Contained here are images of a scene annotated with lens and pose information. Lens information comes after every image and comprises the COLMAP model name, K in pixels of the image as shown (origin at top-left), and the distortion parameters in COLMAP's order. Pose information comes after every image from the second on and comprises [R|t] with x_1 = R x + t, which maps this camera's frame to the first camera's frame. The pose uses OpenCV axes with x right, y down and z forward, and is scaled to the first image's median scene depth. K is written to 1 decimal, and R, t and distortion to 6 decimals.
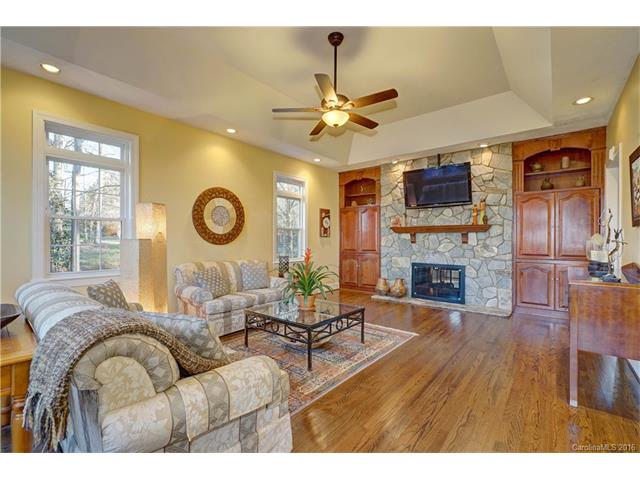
lens RADIAL K [[292.1, 0, 321.9], [0, 292.1, 240.4], [0, 0, 1]] dist [0.013993, 0.000285]
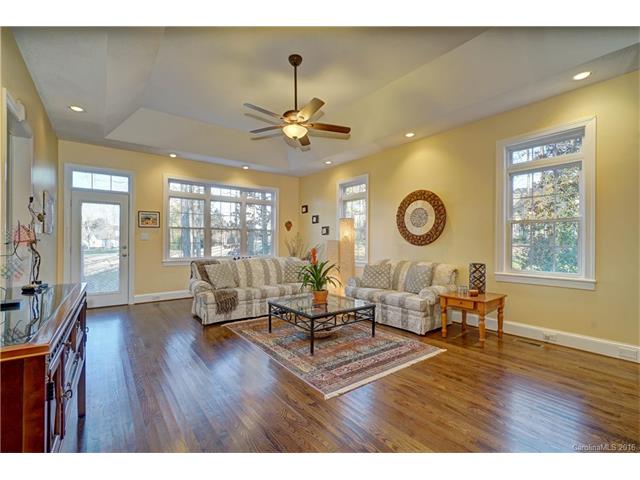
lens RADIAL K [[292.1, 0, 322.0], [0, 292.1, 240.6], [0, 0, 1]] dist [0.013993, 0.000285]
pose [[-0.243636, -0.004023, -0.969858, 0.774105], [-0.000258, 0.999992, -0.004083, 0.001537], [0.969867, -0.000745, -0.243635, 0.963727]]
